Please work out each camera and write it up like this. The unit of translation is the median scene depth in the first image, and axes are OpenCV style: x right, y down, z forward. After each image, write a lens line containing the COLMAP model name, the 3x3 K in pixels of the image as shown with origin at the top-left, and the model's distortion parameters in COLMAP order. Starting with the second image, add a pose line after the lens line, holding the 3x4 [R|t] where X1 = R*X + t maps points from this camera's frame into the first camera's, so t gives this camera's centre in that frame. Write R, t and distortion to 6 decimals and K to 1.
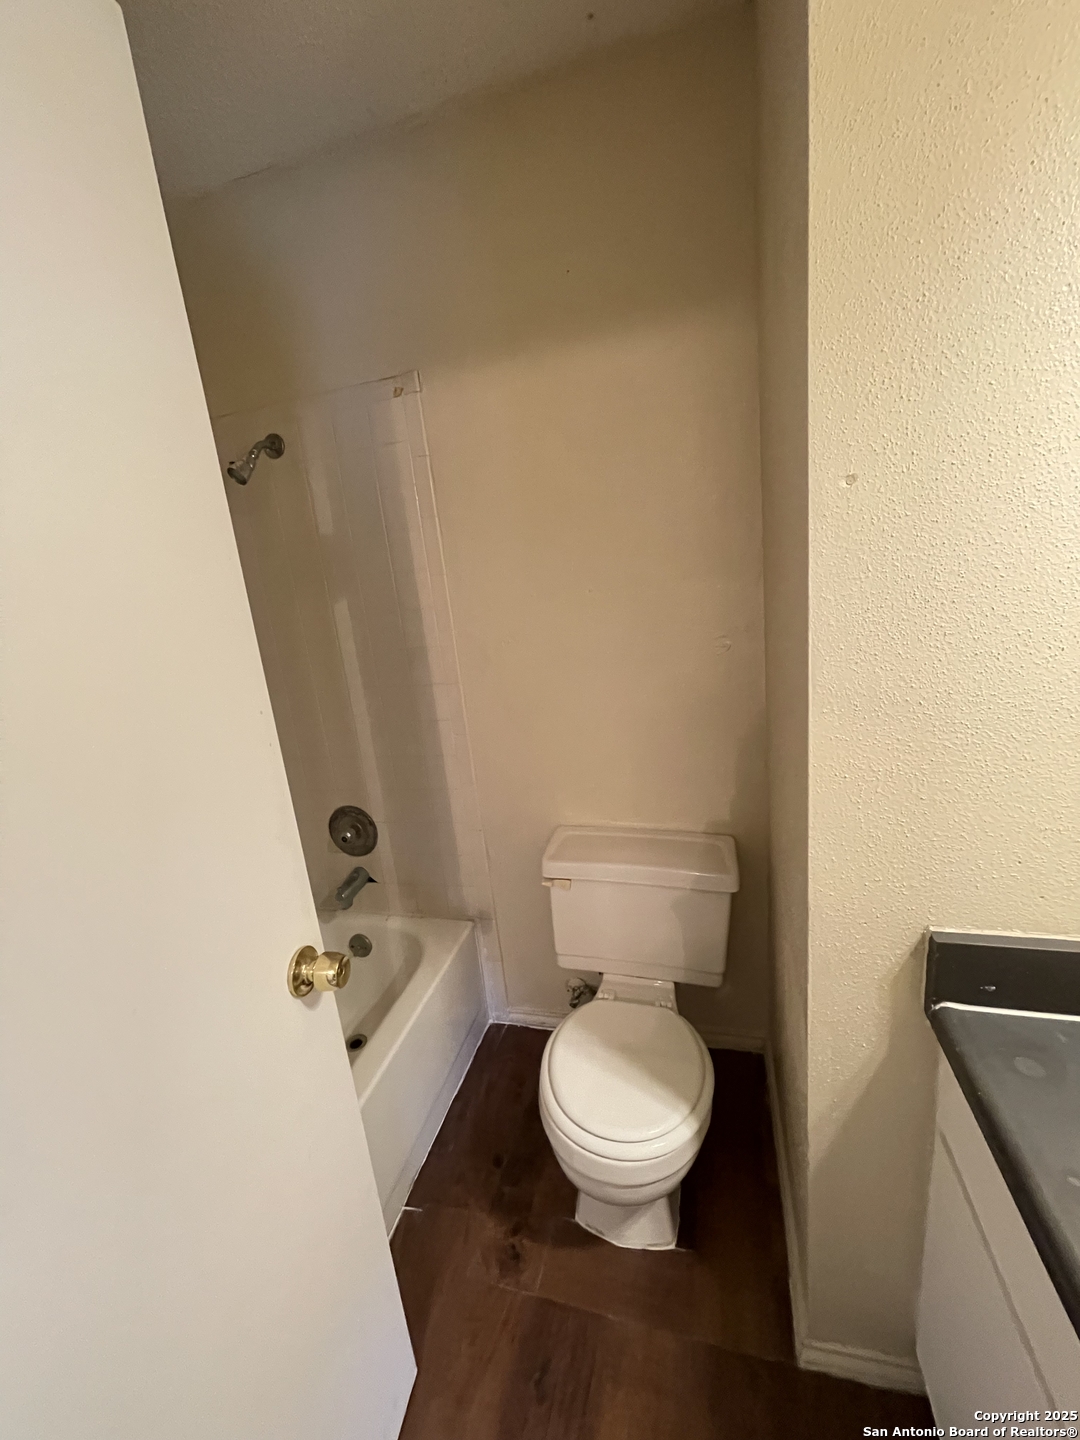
lens RADIAL K [[585.2, 0, 540.9], [0, 585.2, 718.6], [0, 0, 1]] dist [0.002564, 0.000359]
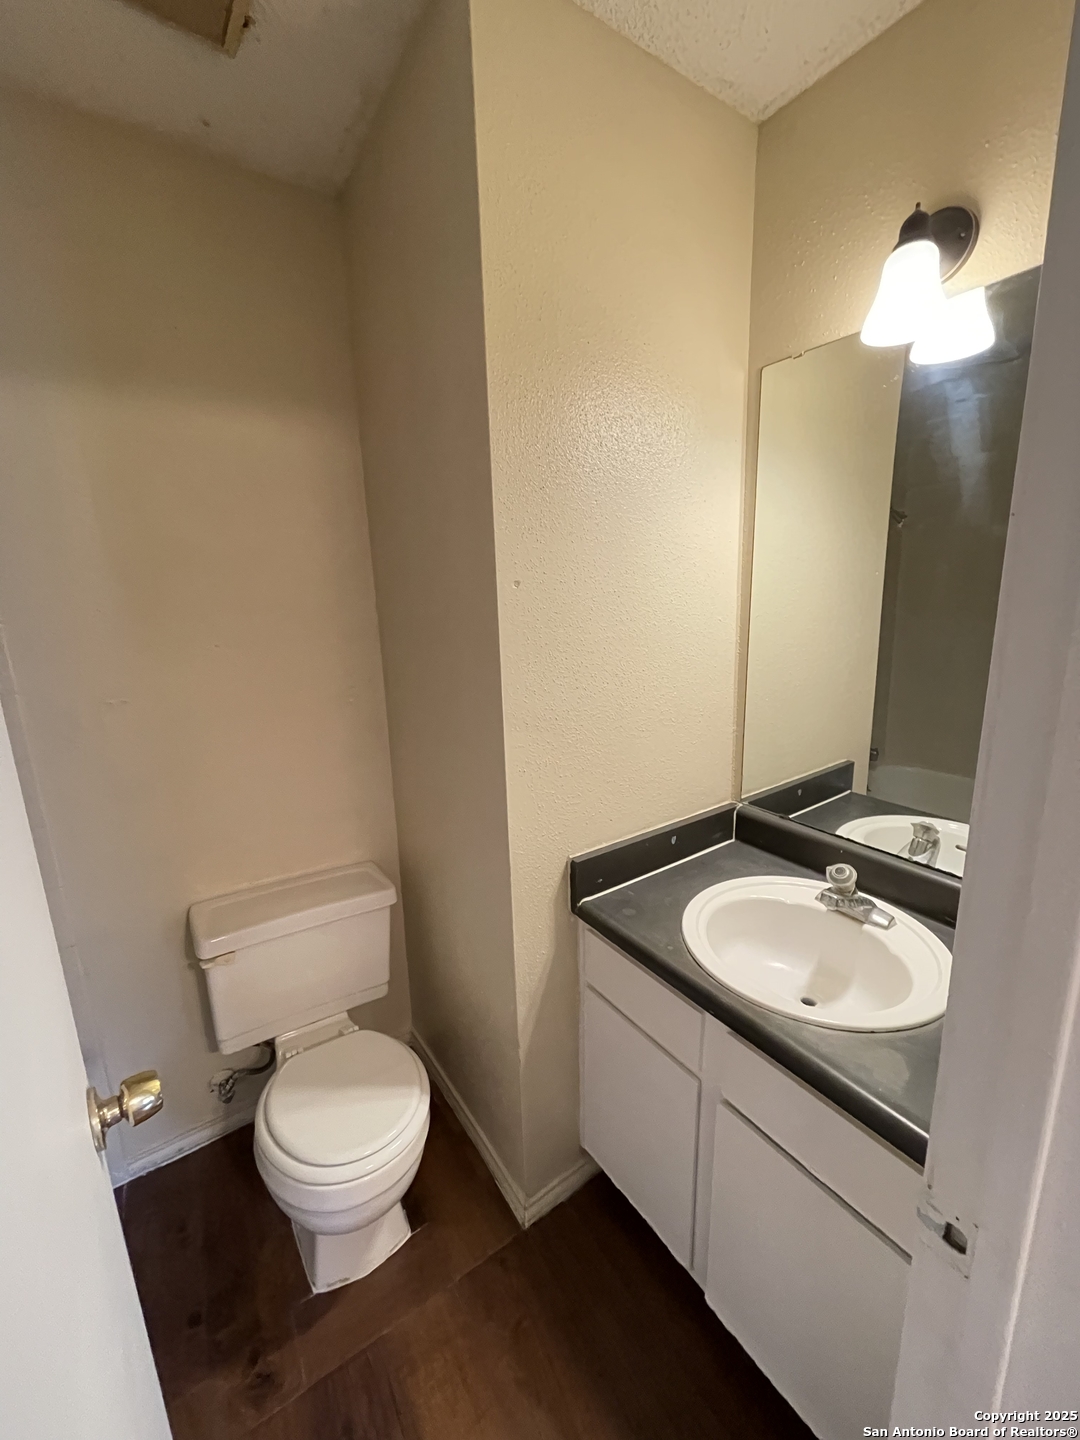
lens RADIAL K [[585.2, 0, 535.9], [0, 585.2, 718.5], [0, 0, 1]] dist [0.002564, 0.000359]
pose [[0.646828, -0.078970, 0.758536, -0.384226], [0.149476, 0.988460, -0.024556, 0.002973], [-0.747844, 0.129267, 0.651168, -0.021948]]
